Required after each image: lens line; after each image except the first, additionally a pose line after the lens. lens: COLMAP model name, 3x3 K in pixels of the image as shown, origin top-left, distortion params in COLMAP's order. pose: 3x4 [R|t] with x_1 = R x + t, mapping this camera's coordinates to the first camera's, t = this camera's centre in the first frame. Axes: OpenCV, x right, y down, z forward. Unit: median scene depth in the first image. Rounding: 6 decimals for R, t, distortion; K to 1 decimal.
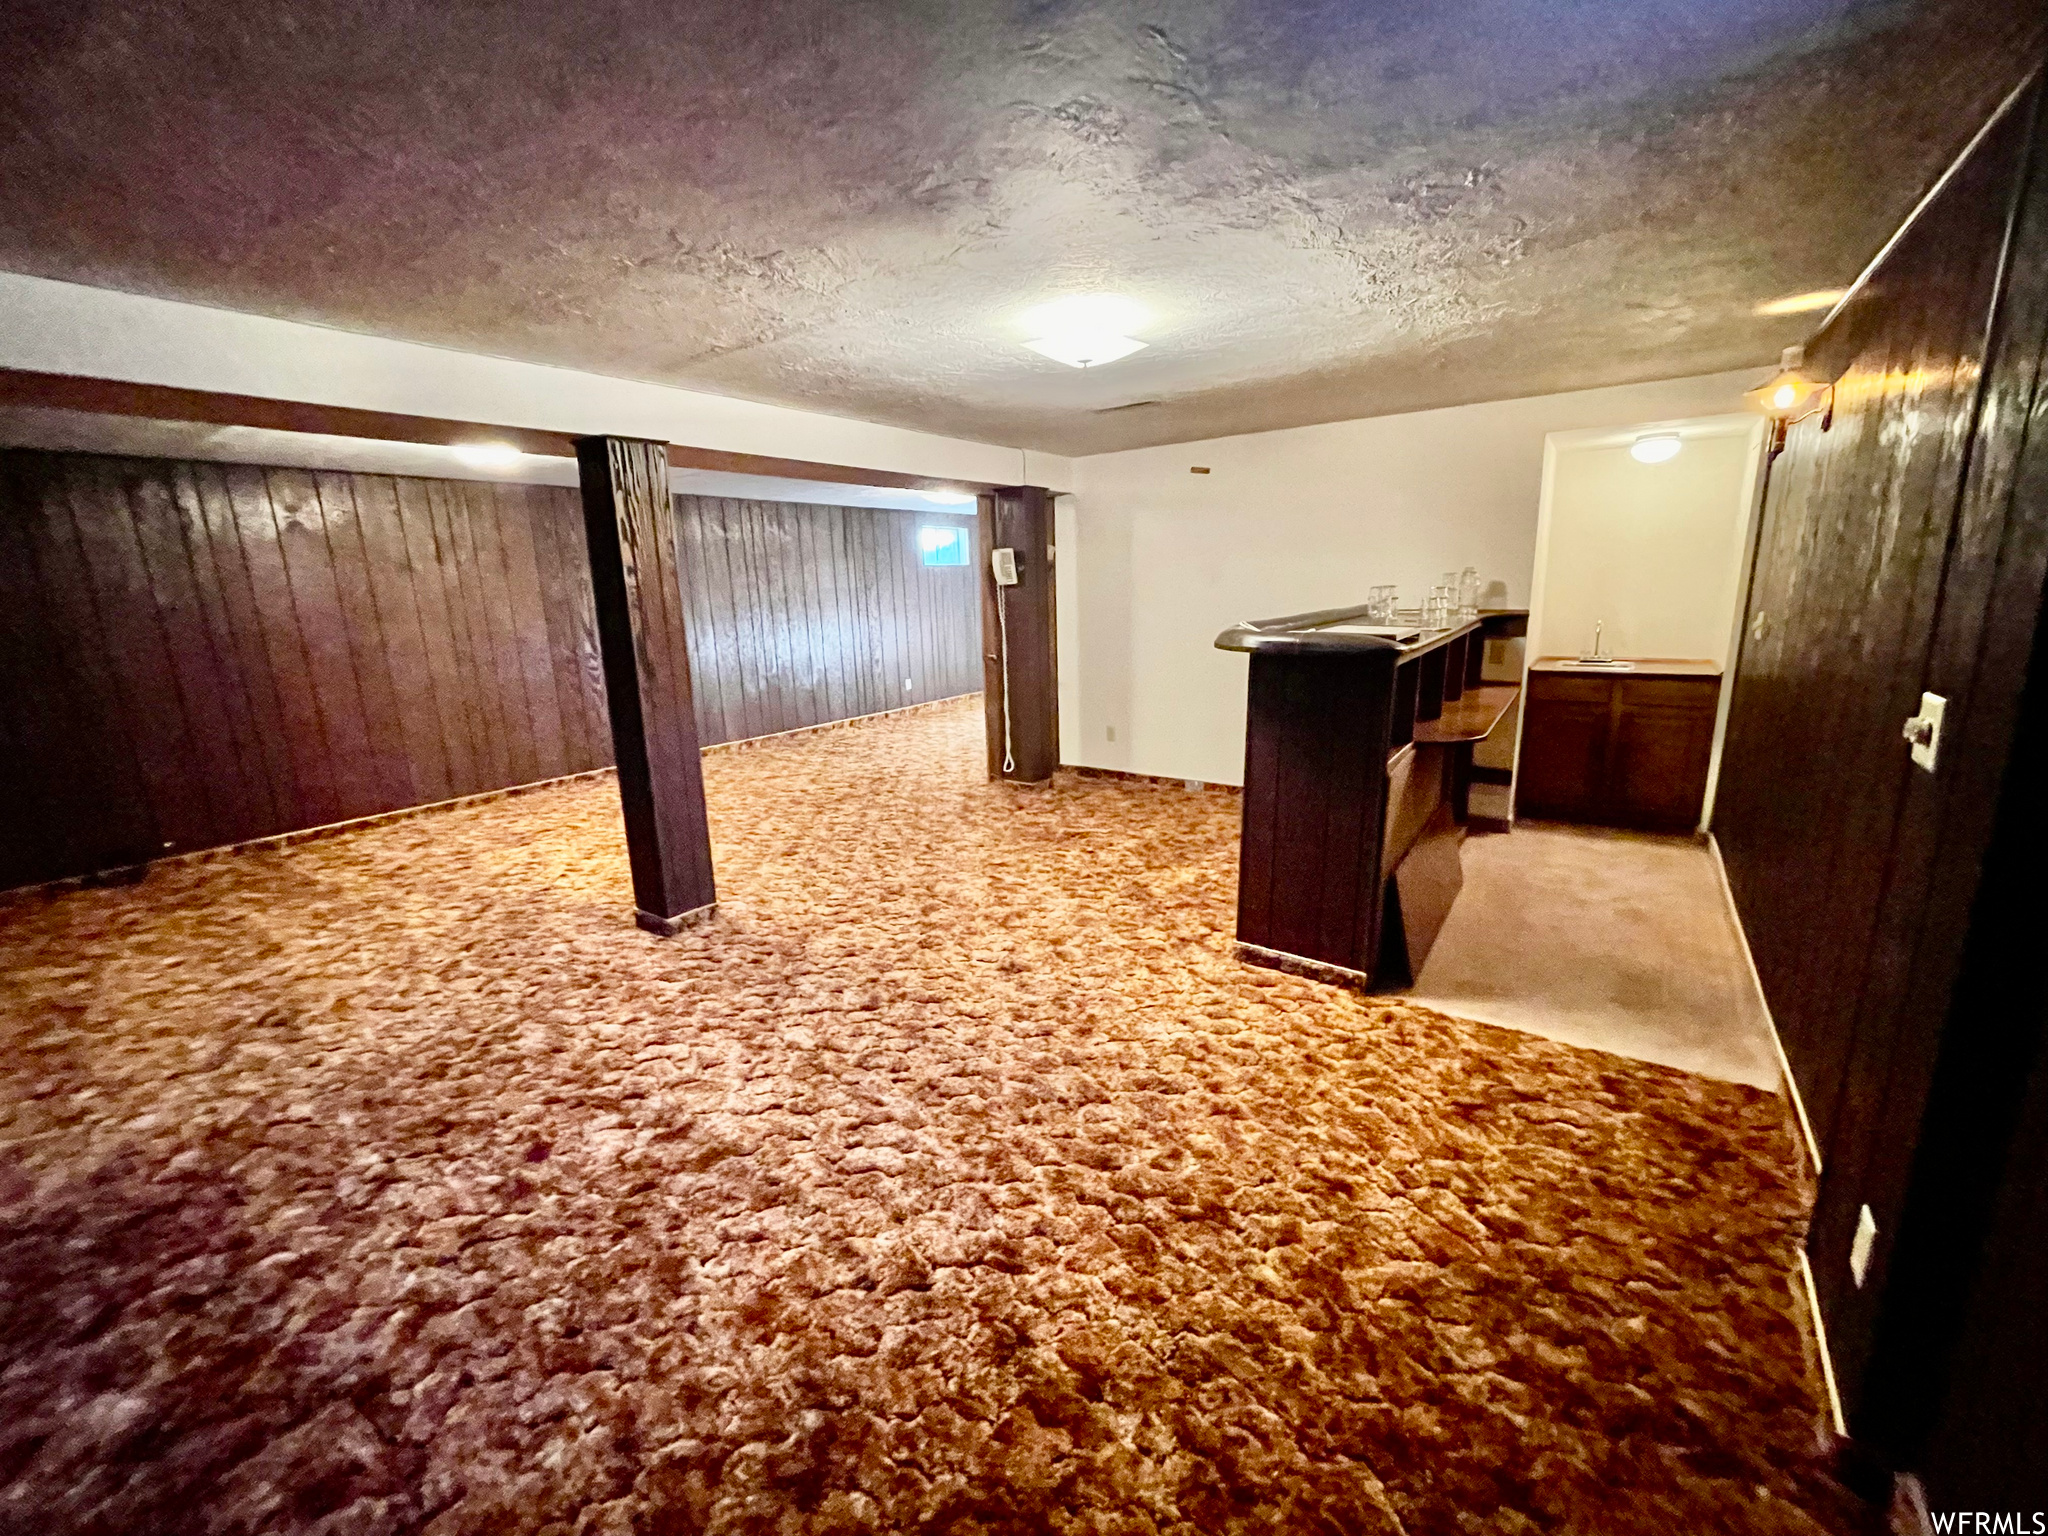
lens RADIAL K [[824.9, 0, 1037.3], [0, 824.9, 771.3], [0, 0, 1]] dist [0.000835, 0.000159]
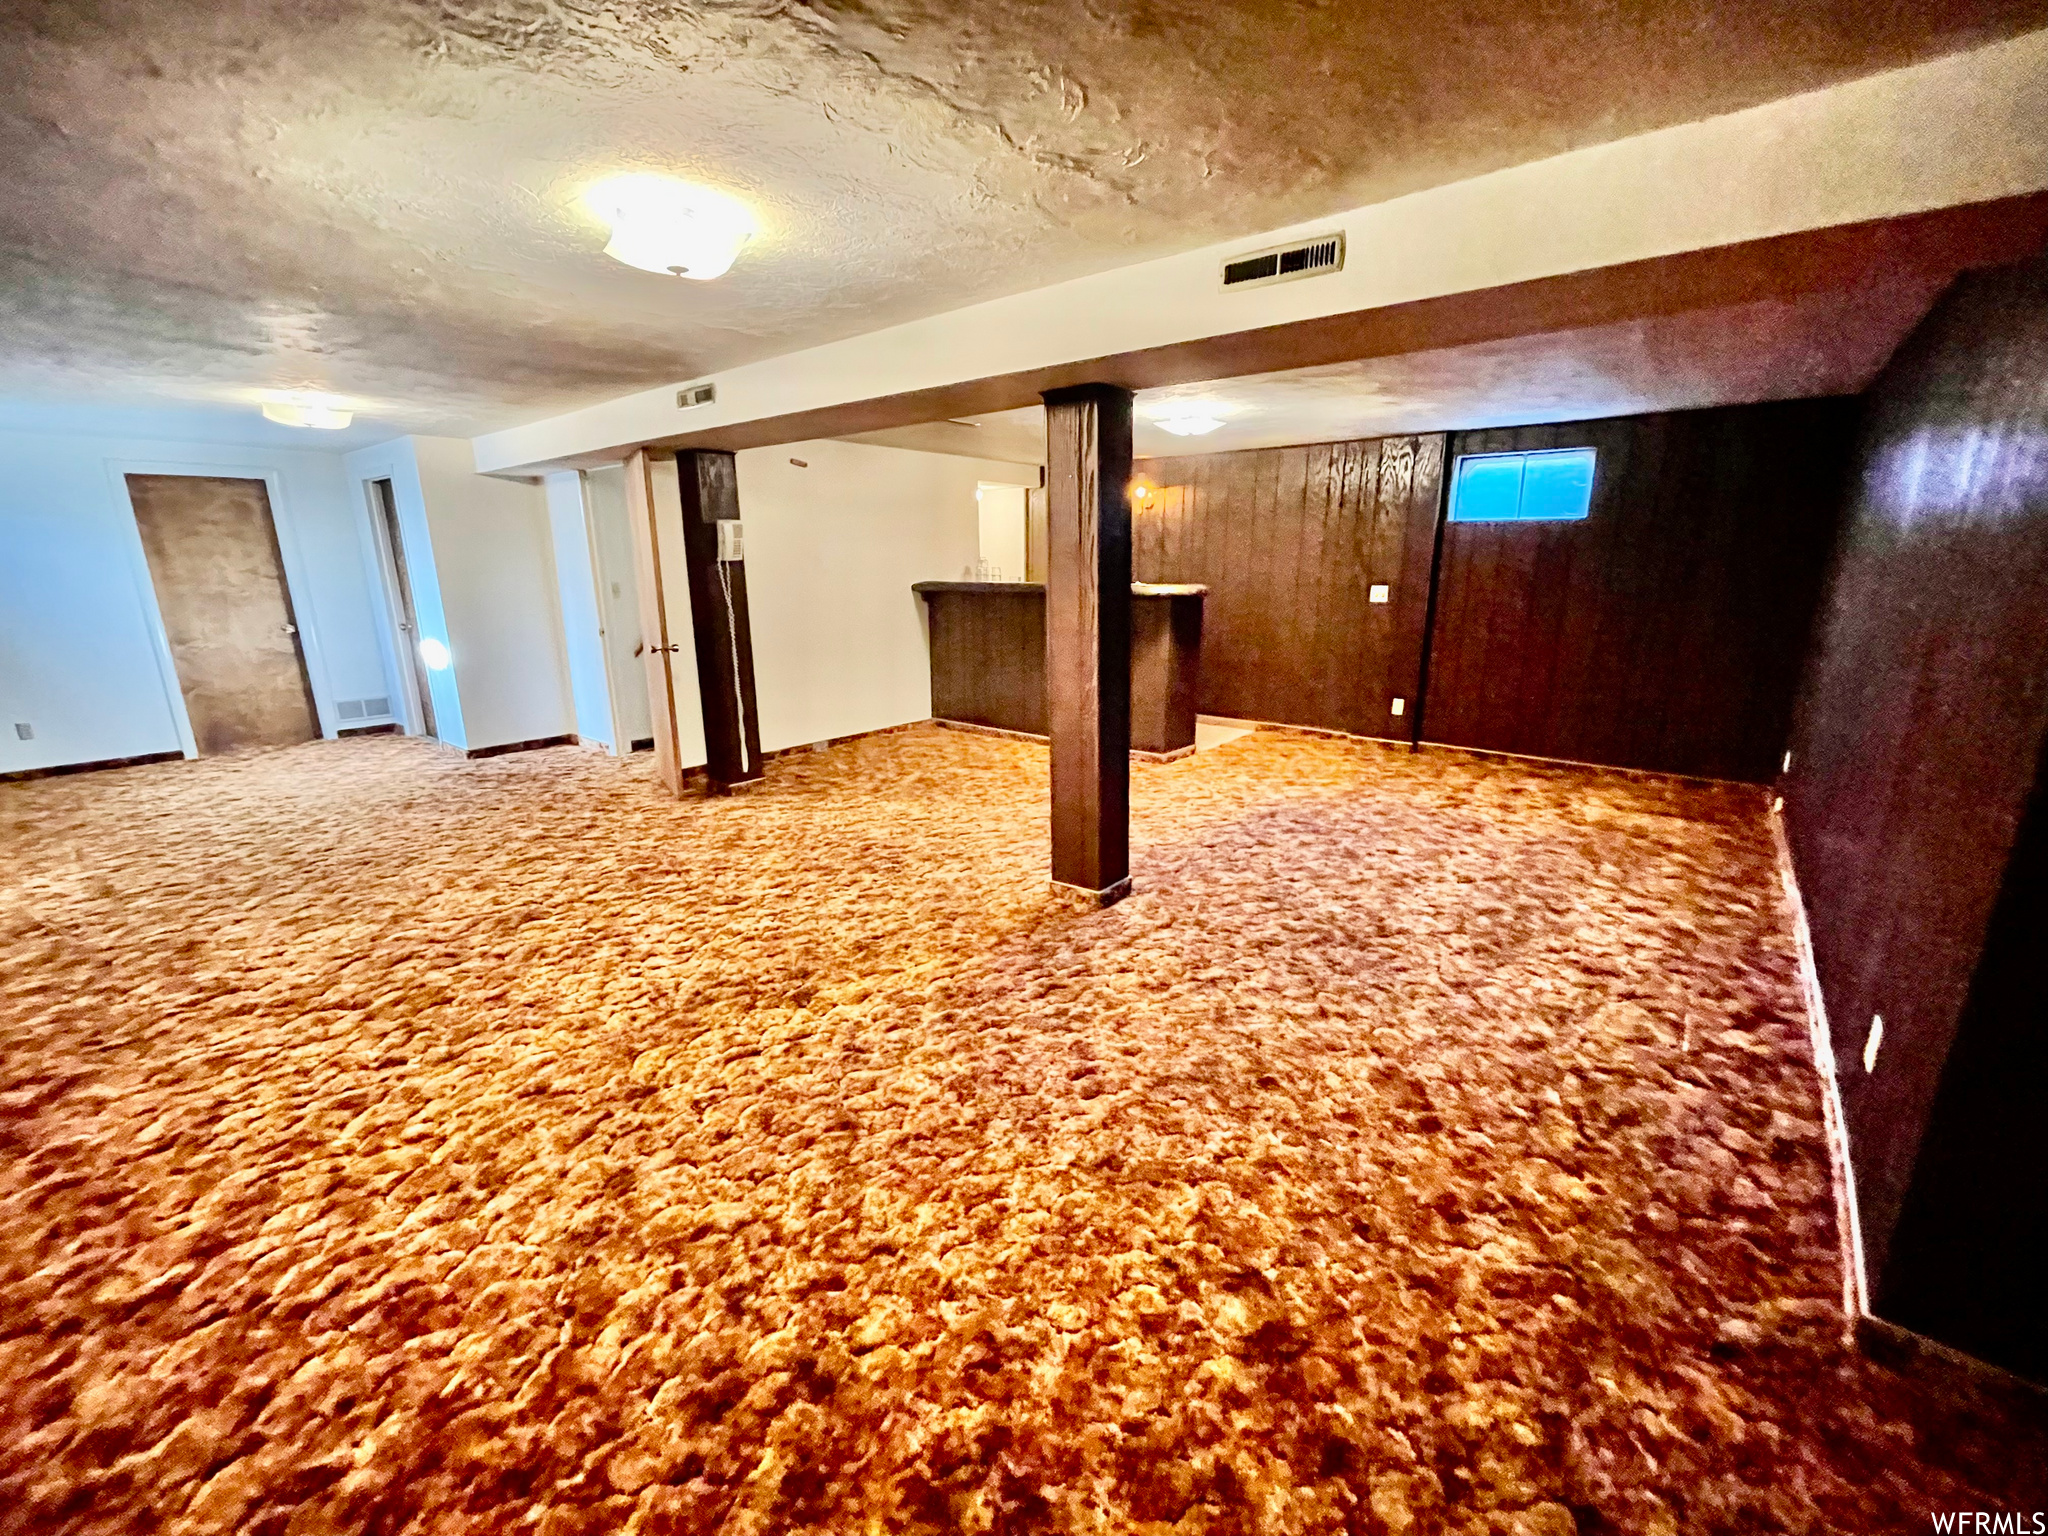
lens RADIAL K [[828.3, 0, 1024.0], [0, 828.3, 768.0], [0, 0, 1]] dist [0.000620, 0.000361]
pose [[0.091140, -0.217801, 0.971729, -1.269364], [0.222714, 0.955532, 0.193281, -0.157678], [-0.970614, 0.198802, 0.135595, 0.861630]]
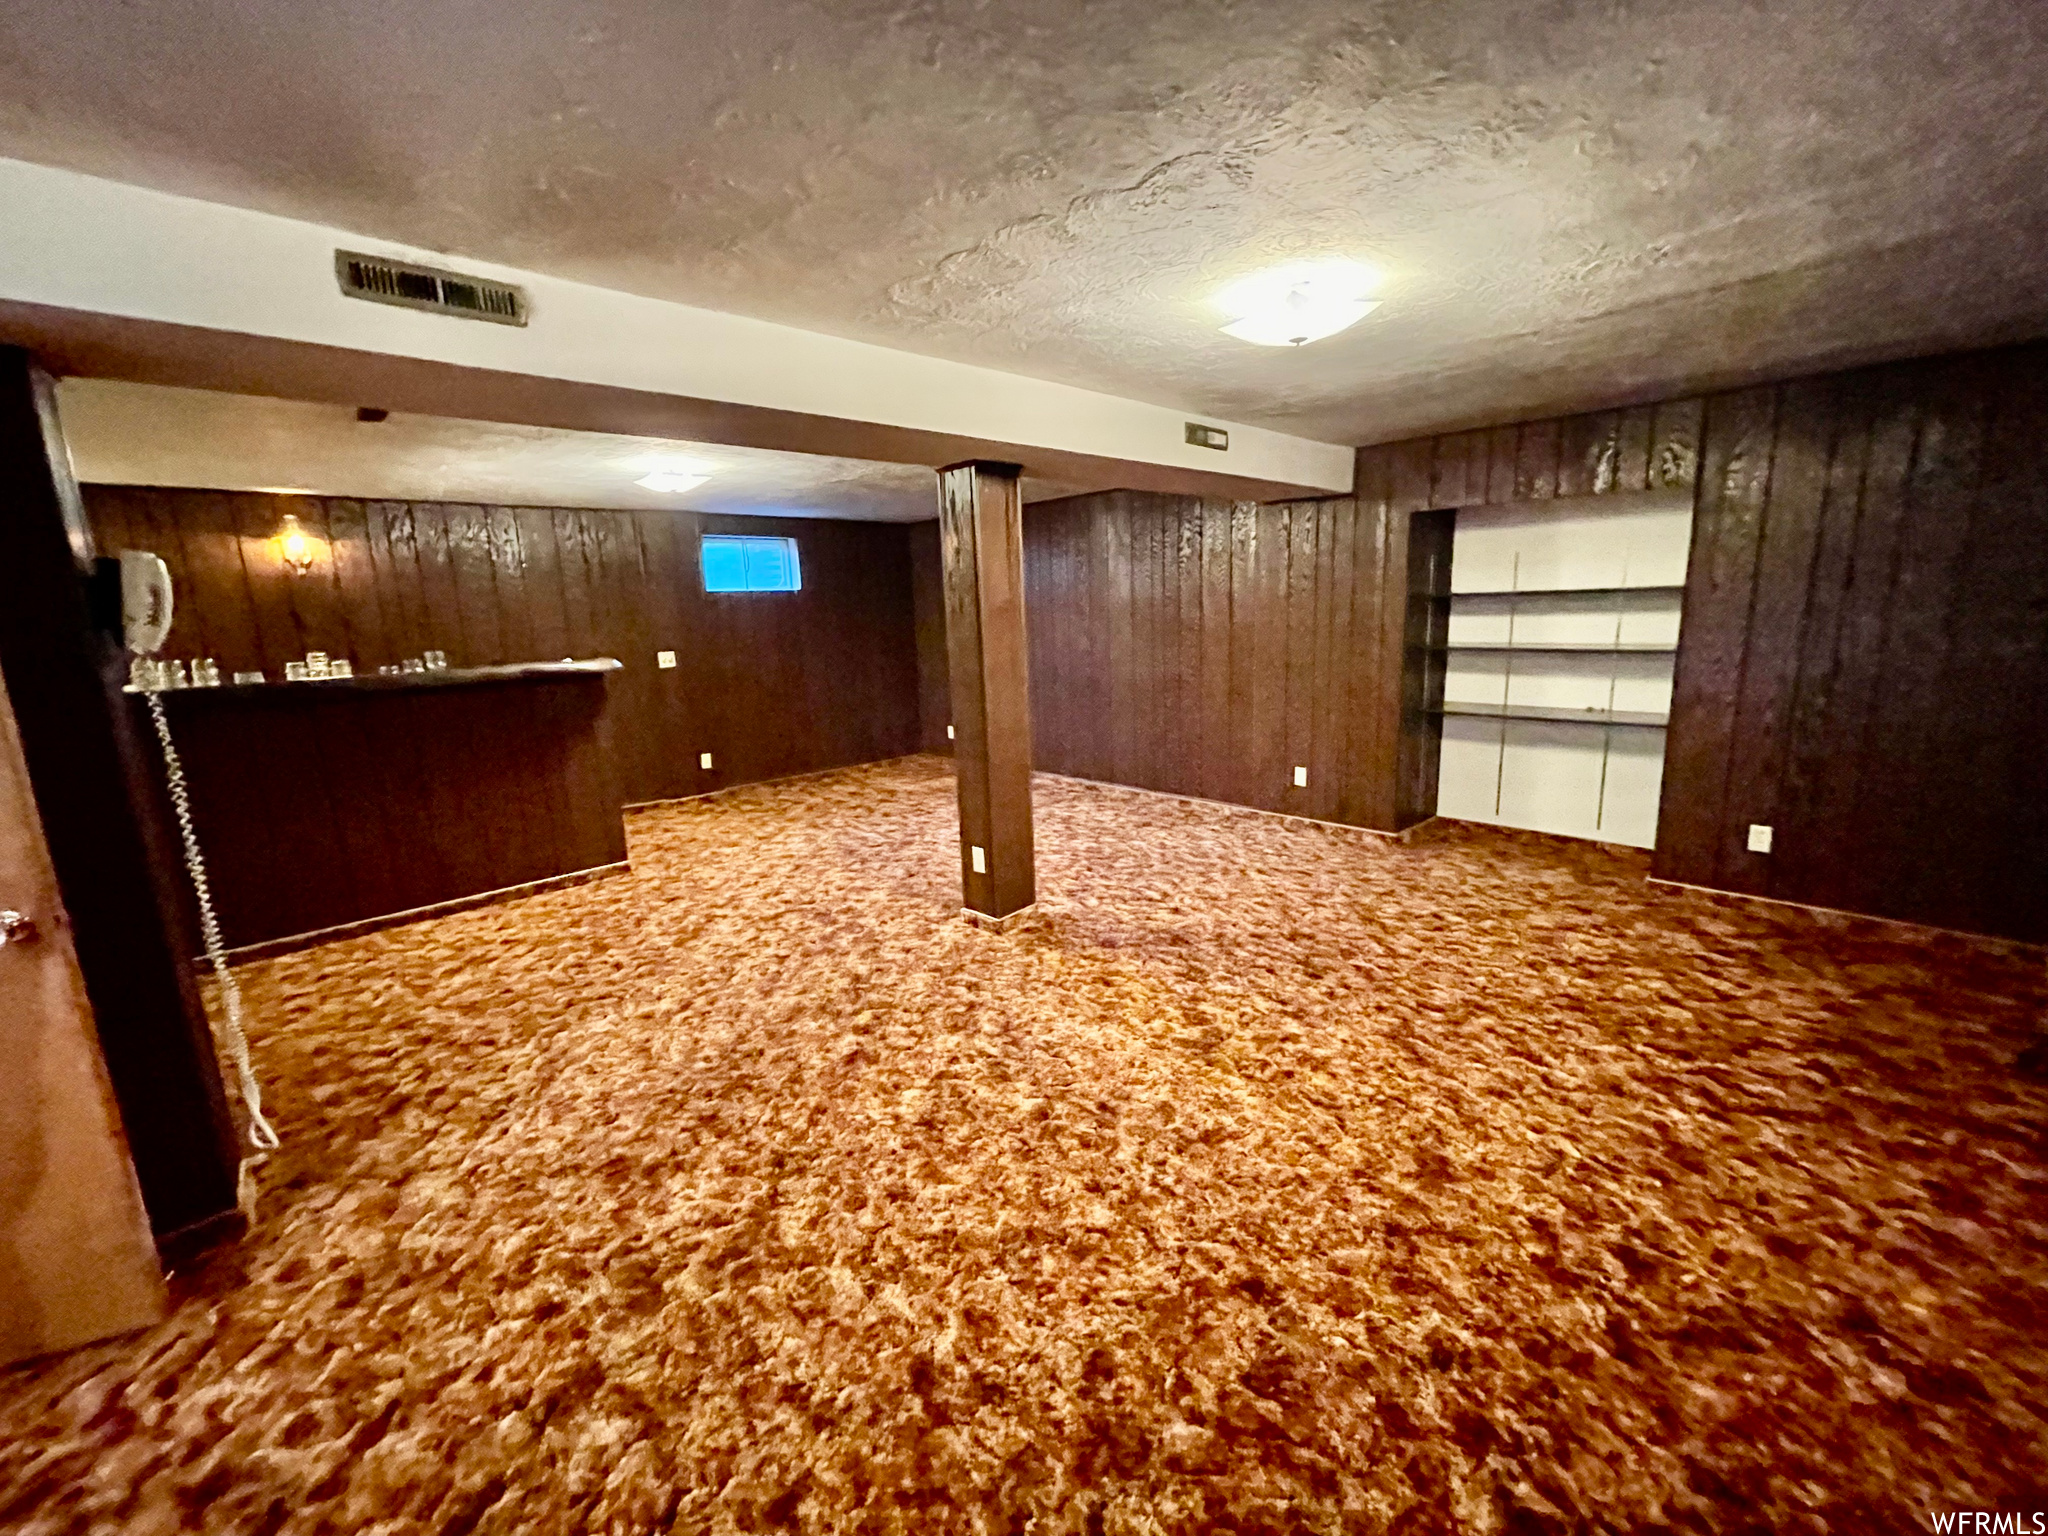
lens RADIAL K [[833.0, 0, 1018.6], [0, 833.0, 758.3], [0, 0, 1]] dist [-0.006455, 0.000110]
pose [[-0.972719, 0.026611, 0.230454, -0.658776], [0.115235, 0.917600, 0.380436, -0.378717], [-0.201340, 0.396613, -0.895634, 1.738120]]
